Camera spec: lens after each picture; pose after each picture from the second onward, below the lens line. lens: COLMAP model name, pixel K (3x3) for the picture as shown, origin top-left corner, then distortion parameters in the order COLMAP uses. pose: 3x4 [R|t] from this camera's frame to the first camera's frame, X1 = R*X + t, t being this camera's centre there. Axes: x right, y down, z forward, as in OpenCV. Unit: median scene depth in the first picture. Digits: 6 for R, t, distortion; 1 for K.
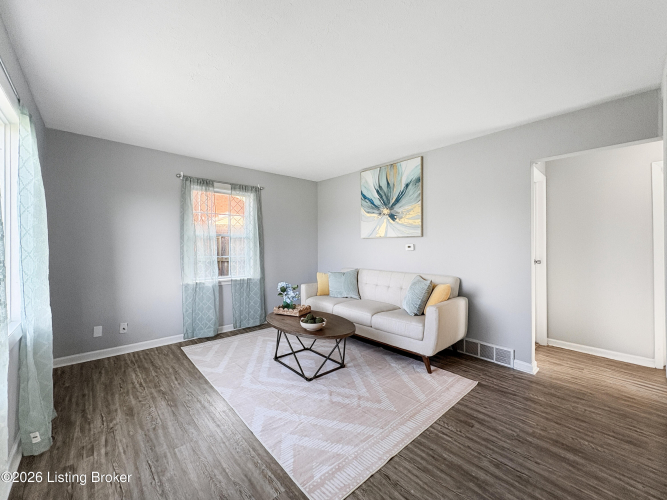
lens RADIAL K [[265.9, 0, 333.5], [0, 265.9, 250.0], [0, 0, 1]] dist [-0.000067, -0.000354]
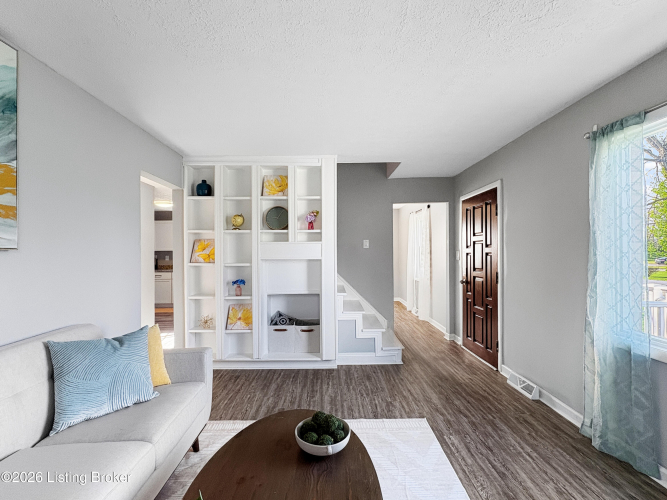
lens RADIAL K [[313.6, 0, 333.5], [0, 313.6, 250.0], [0, 0, 1]] dist [0.000452, 0.000016]
pose [[-0.749306, 0.014767, 0.662059, -0.723196], [0.020198, 0.999796, 0.000559, -0.083145], [-0.661916, 0.013792, -0.749452, 2.200407]]
